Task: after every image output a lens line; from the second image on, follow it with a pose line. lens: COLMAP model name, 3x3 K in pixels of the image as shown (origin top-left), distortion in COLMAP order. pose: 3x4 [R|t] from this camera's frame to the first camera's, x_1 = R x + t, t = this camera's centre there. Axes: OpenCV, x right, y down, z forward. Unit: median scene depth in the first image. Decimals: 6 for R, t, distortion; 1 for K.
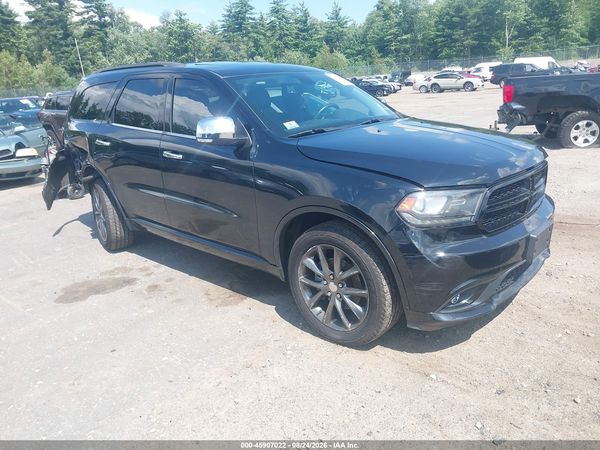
lens RADIAL K [[480.4, 0, 308.9], [0, 480.4, 217.0], [0, 0, 1]] dist [0.001673, 0.011518]
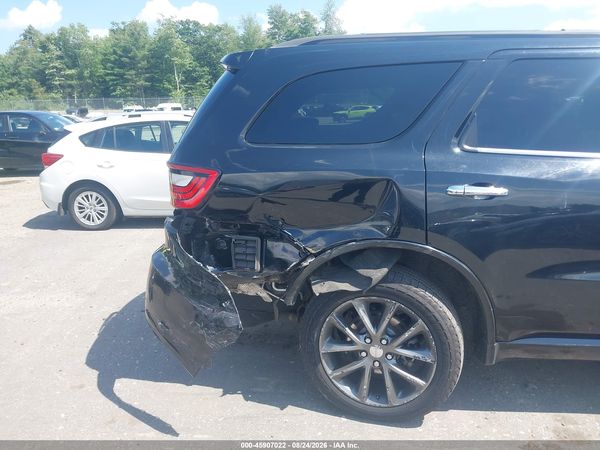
lens RADIAL K [[480.4, 0, 286.2], [0, 480.4, 209.7], [0, 0, 1]] dist [0.001673, 0.011518]
pose [[0.779644, -0.088994, 0.619867, -0.075929], [0.149014, 0.987783, -0.045609, -0.012722], [-0.608235, 0.127928, 0.783381, 0.067693]]
